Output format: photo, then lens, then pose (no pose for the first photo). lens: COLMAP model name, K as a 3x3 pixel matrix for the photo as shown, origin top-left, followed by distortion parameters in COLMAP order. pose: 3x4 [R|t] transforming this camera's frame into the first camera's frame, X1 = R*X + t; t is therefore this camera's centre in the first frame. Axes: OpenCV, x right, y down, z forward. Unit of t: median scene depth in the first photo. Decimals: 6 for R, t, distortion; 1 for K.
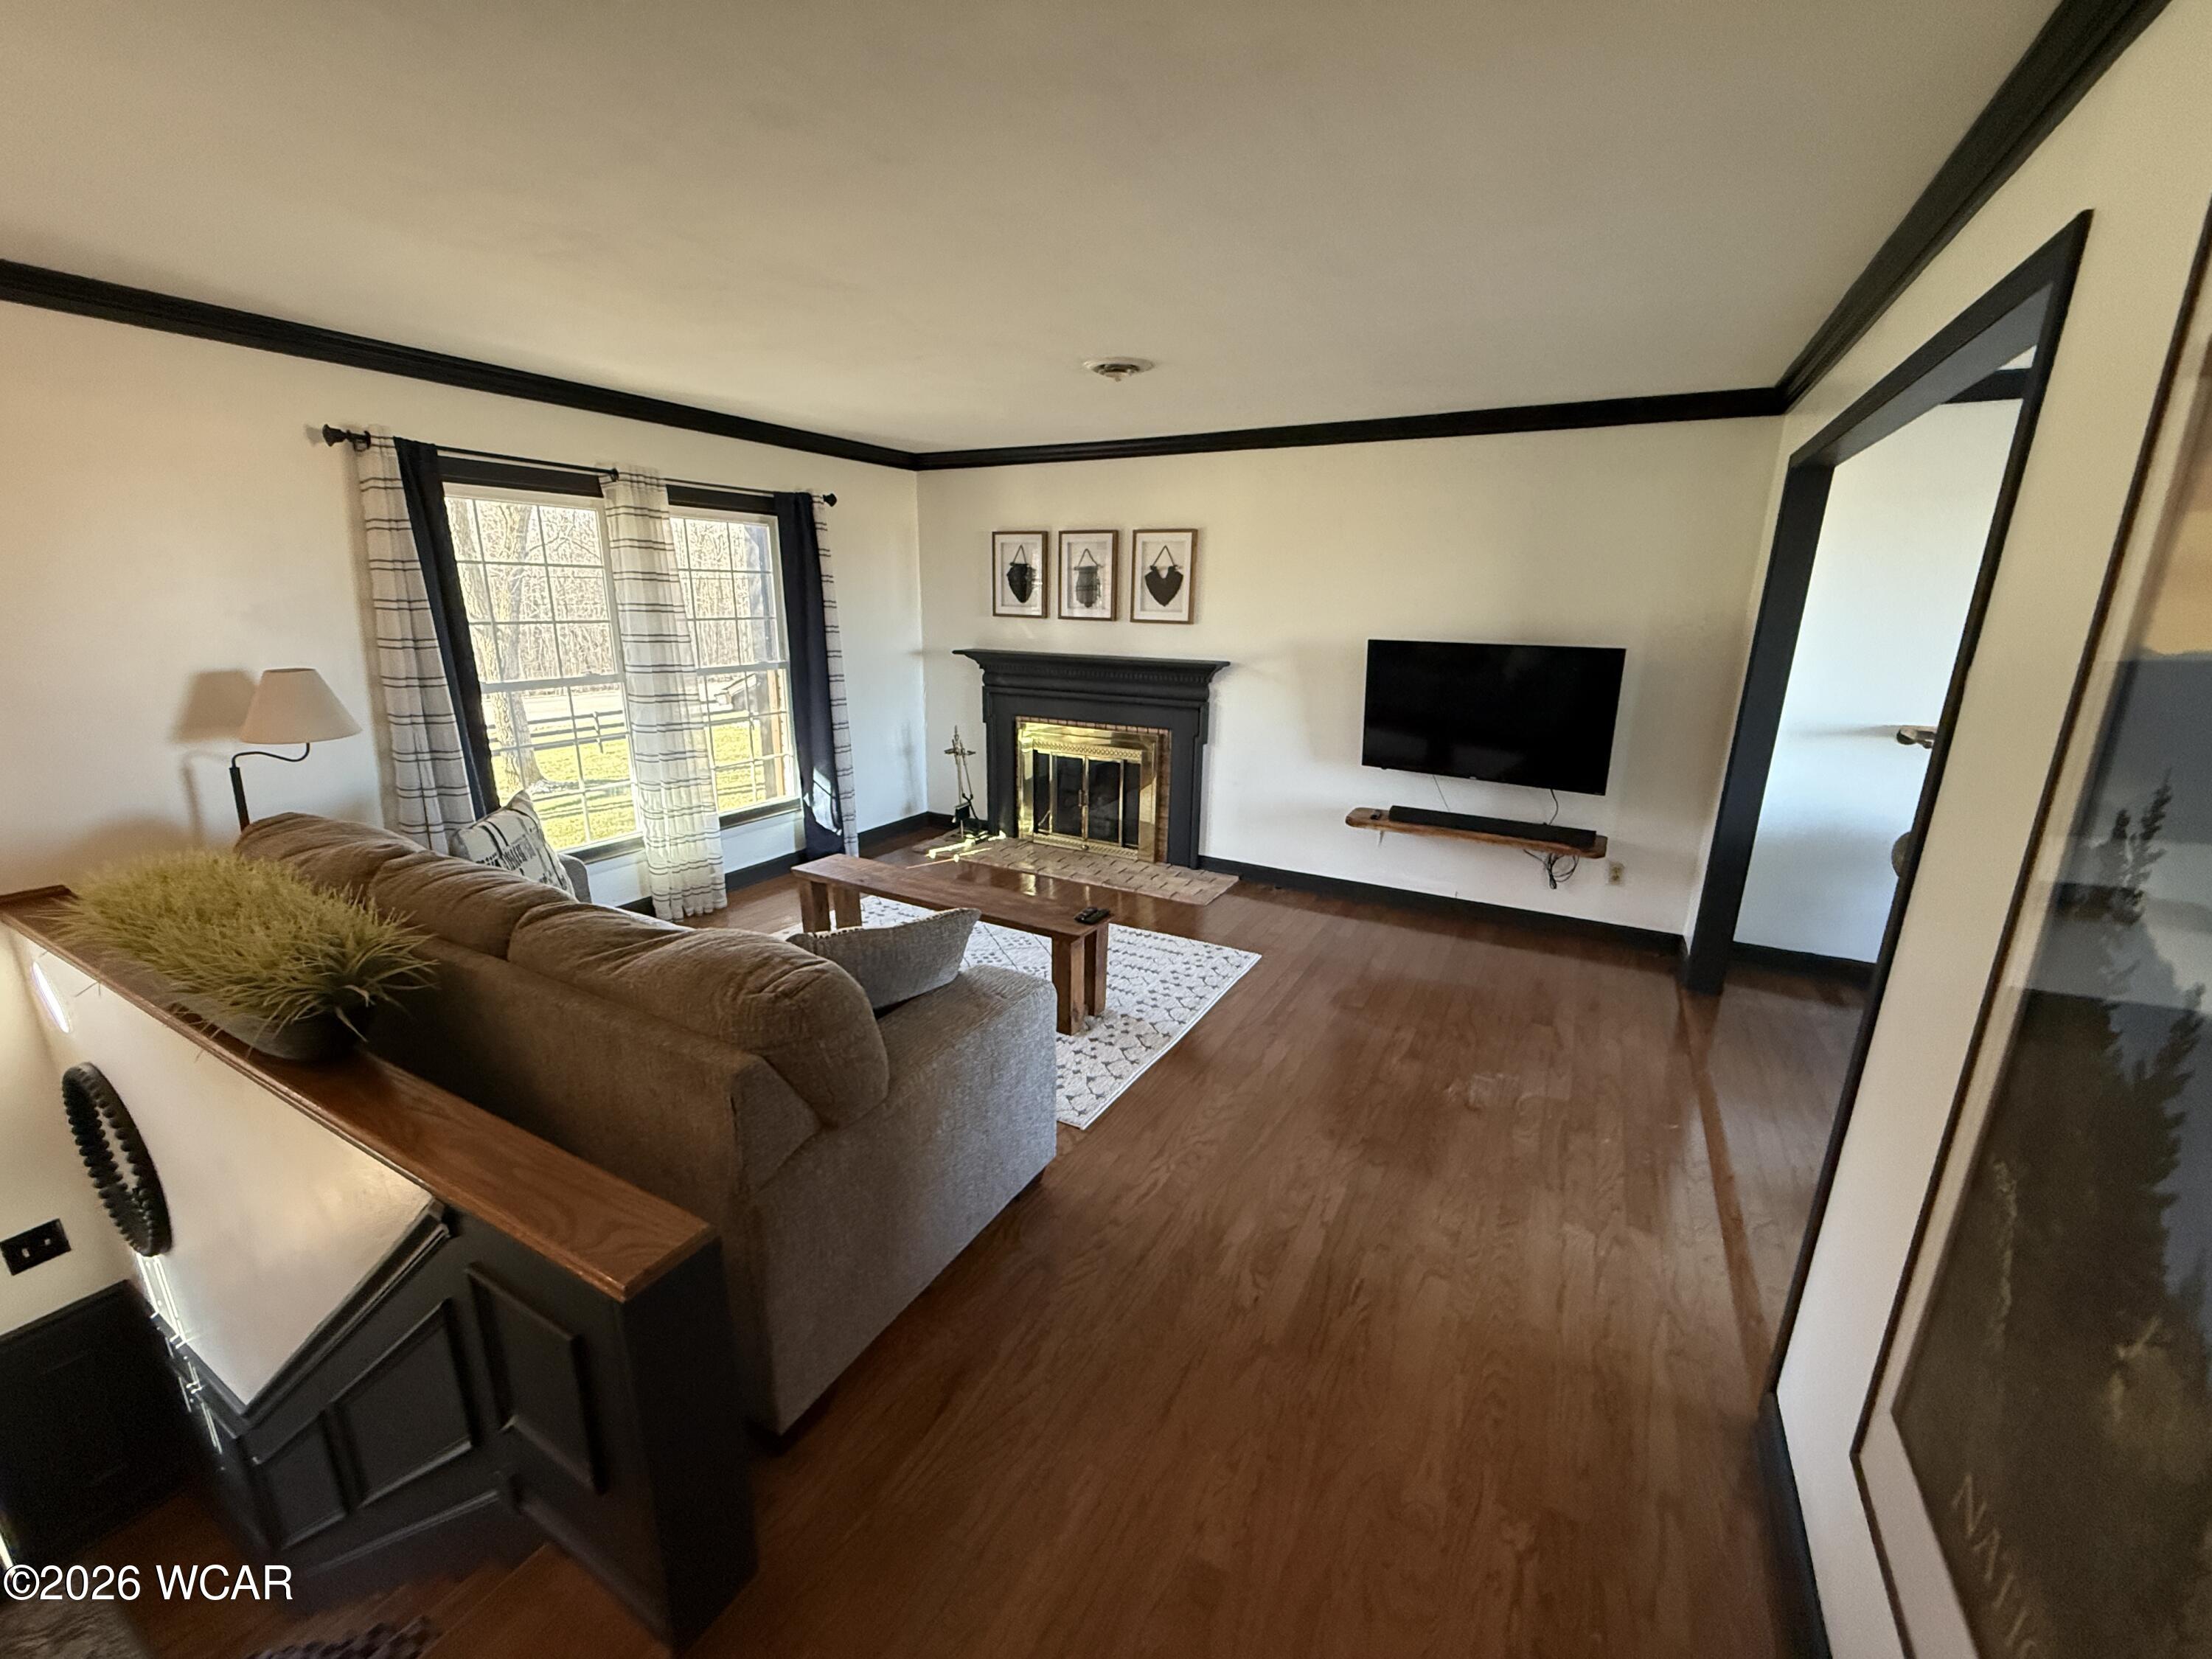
lens RADIAL K [[888.3, 0, 1105.1], [0, 888.3, 833.3], [0, 0, 1]] dist [0.009389, -0.000497]
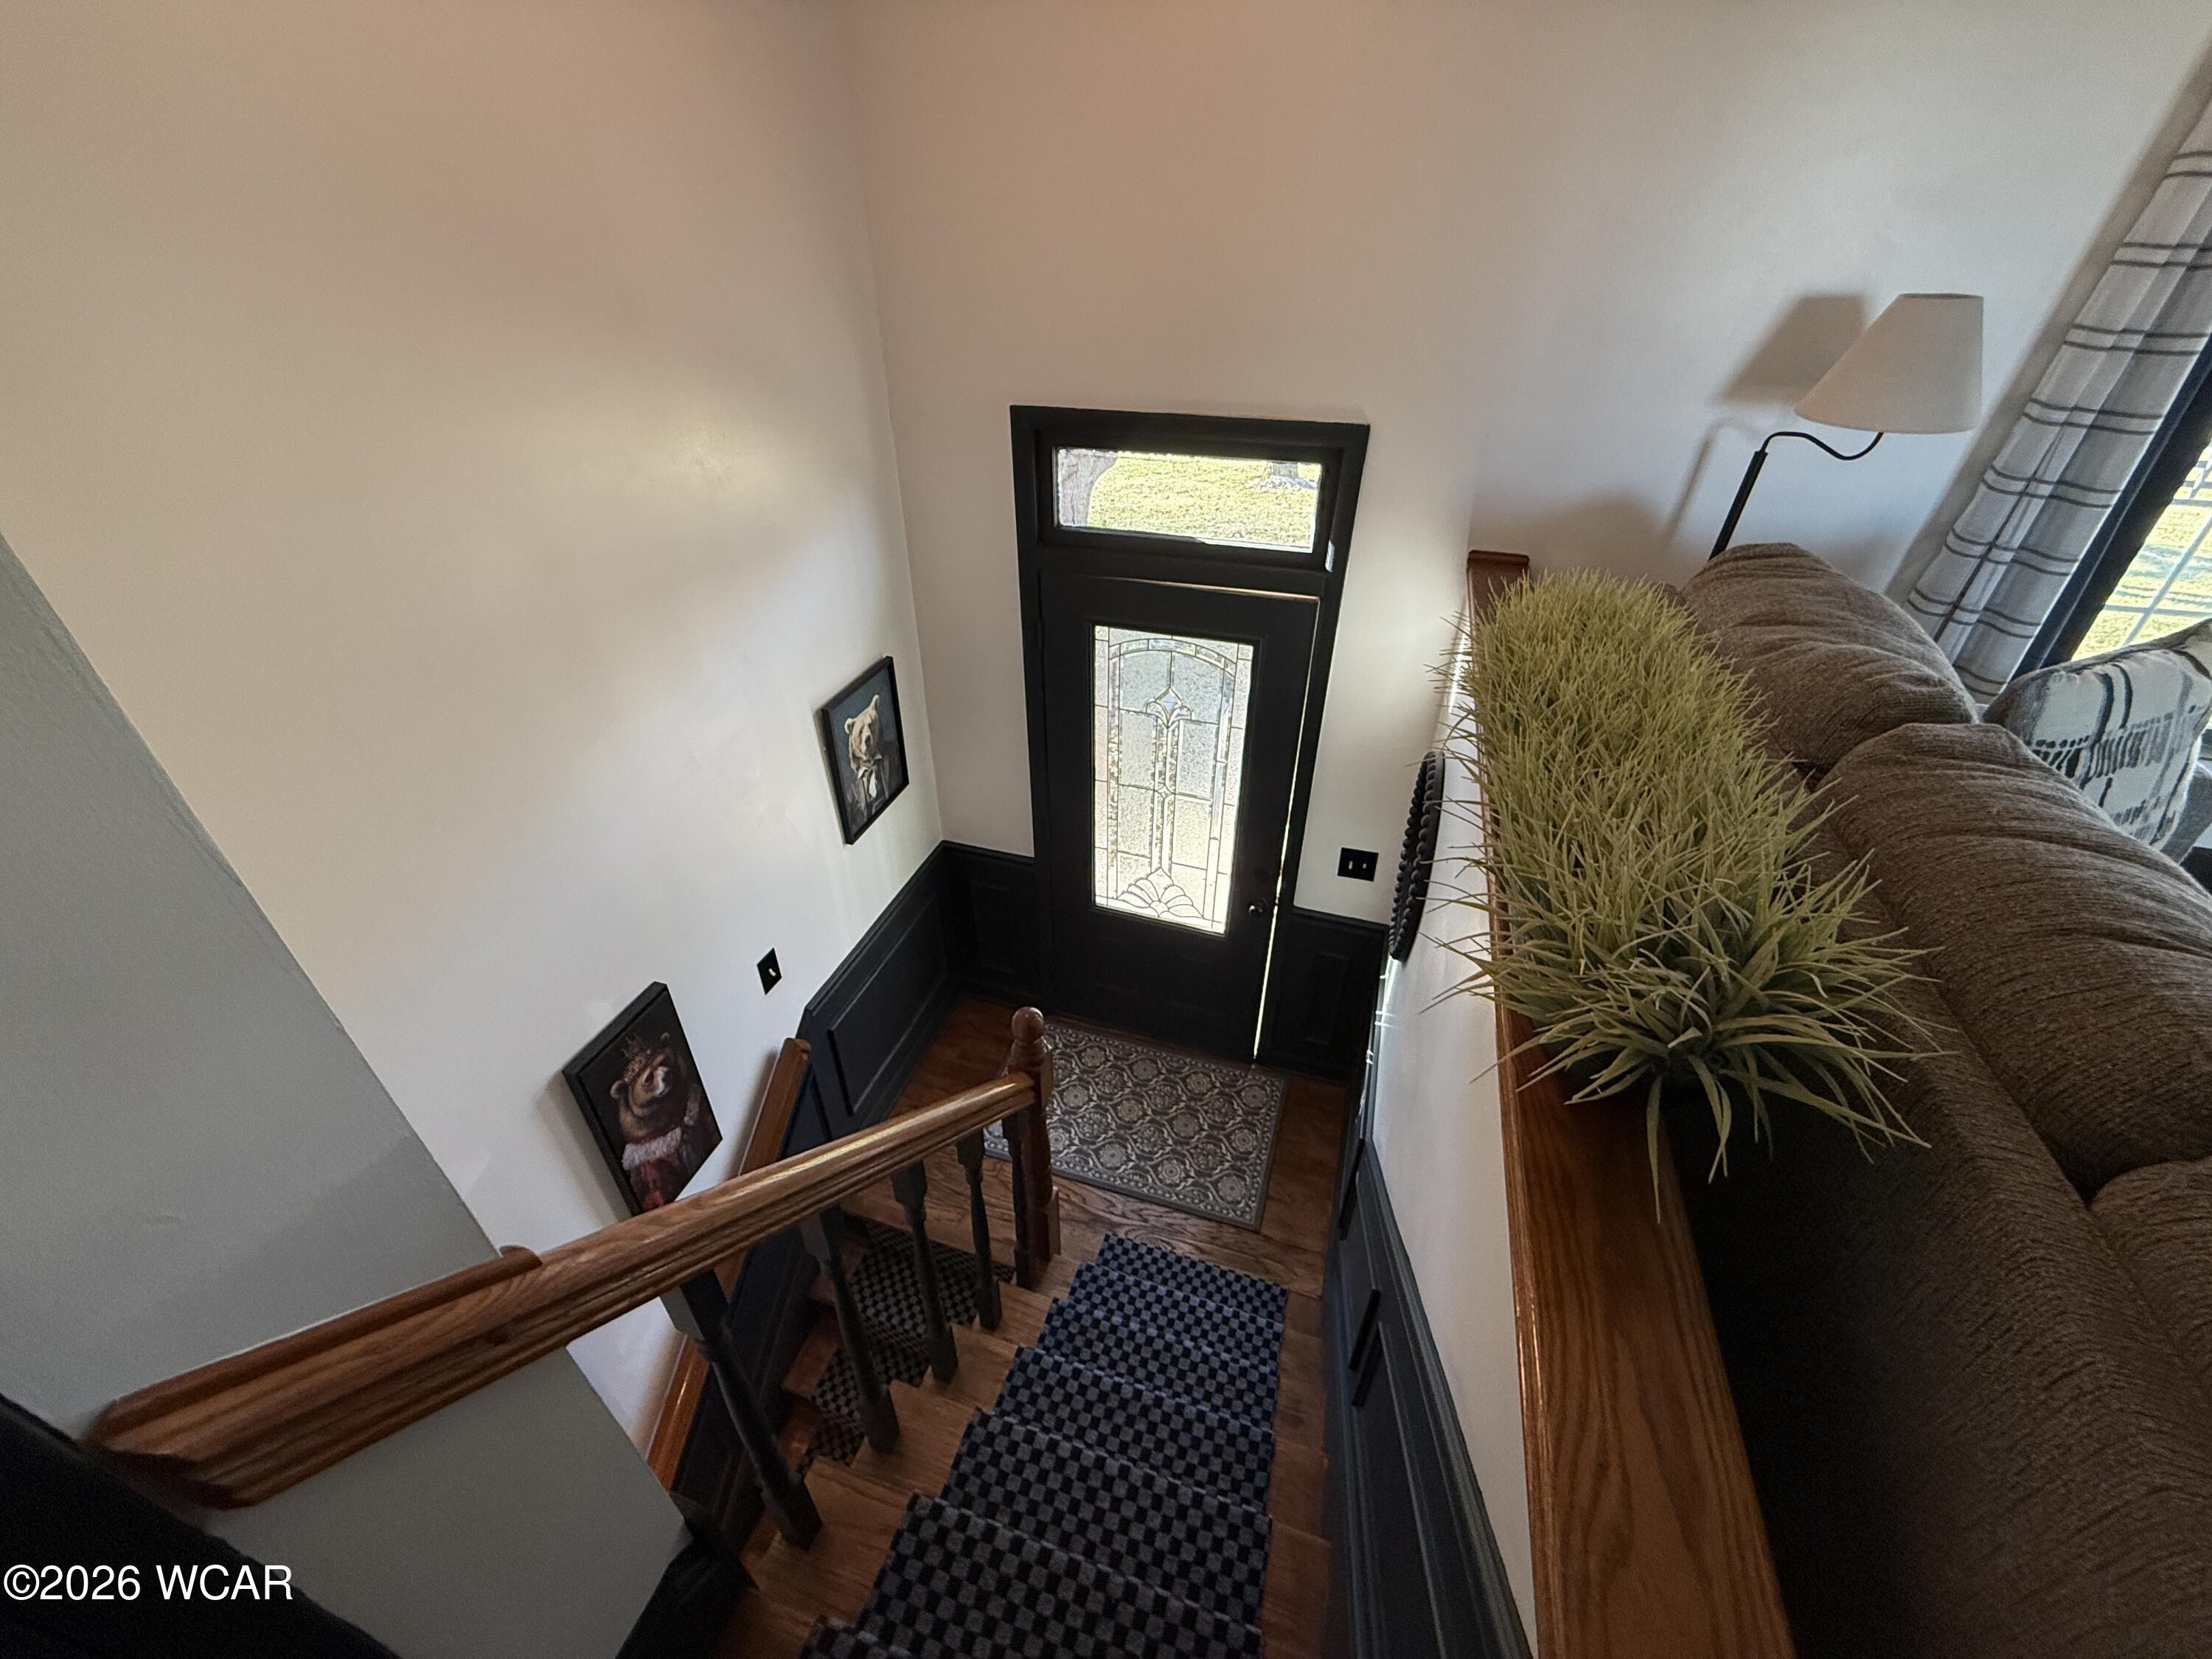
lens RADIAL K [[888.3, 0, 1098.3], [0, 888.3, 832.4], [0, 0, 1]] dist [0.009389, -0.000497]
pose [[0.205441, 0.538691, -0.817072, -0.357719], [-0.255608, 0.835436, 0.486530, -0.033501], [0.944700, 0.108897, 0.309326, 0.336966]]
